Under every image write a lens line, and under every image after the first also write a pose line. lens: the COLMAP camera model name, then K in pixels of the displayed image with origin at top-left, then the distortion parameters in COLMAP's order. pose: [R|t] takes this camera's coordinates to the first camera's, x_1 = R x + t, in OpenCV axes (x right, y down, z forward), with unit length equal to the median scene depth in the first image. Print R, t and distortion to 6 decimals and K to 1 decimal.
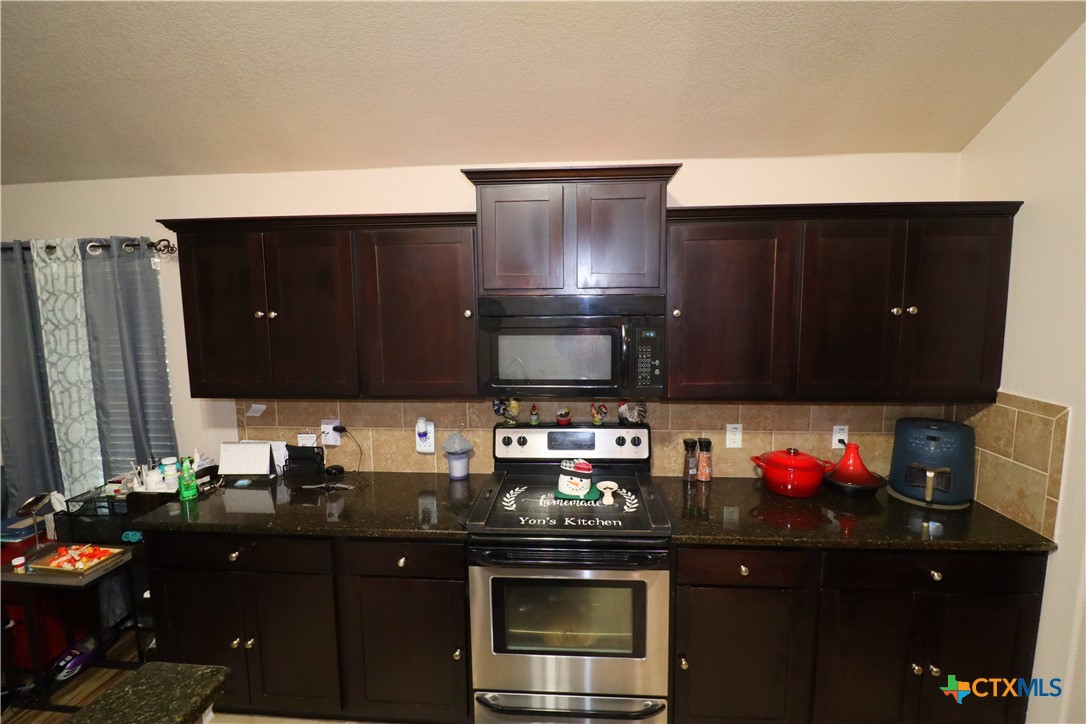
lens RADIAL K [[508.7, 0, 544.9], [0, 508.7, 360.6], [0, 0, 1]] dist [-0.005514, -0.009412]
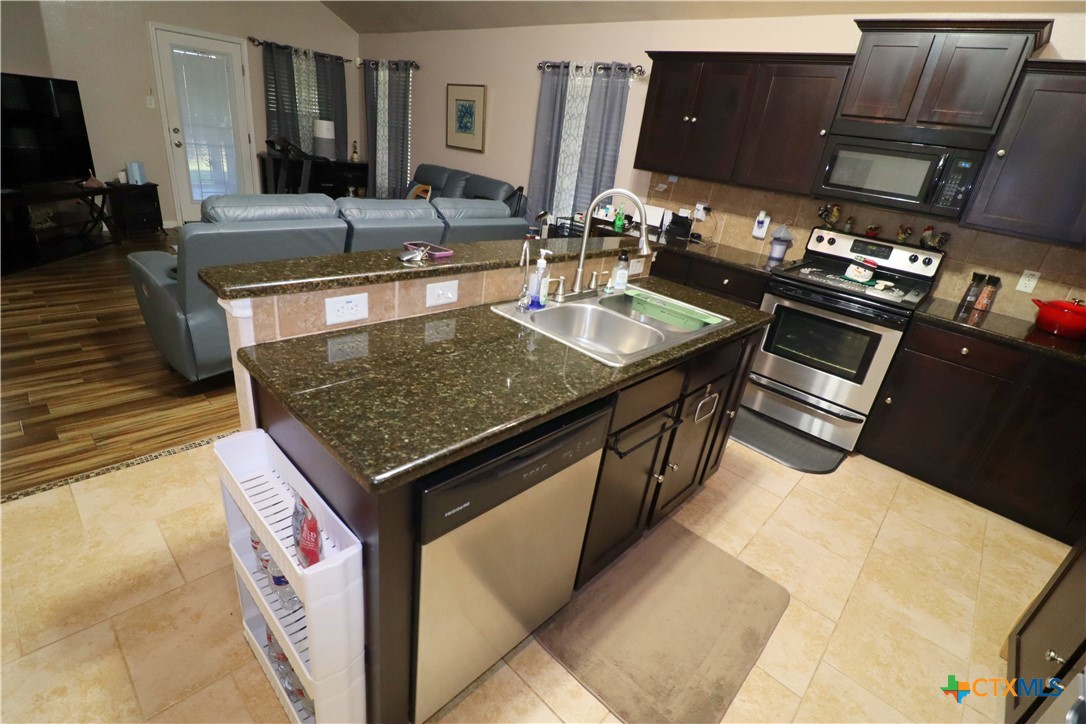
lens RADIAL K [[508.7, 0, 546.7], [0, 508.7, 364.3], [0, 0, 1]] dist [-0.005514, -0.009412]
pose [[0.783737, 0.347052, -0.515084, 0.172354], [-0.206279, 0.927691, 0.311189, 0.199318], [0.585837, -0.137640, 0.798655, -0.588011]]
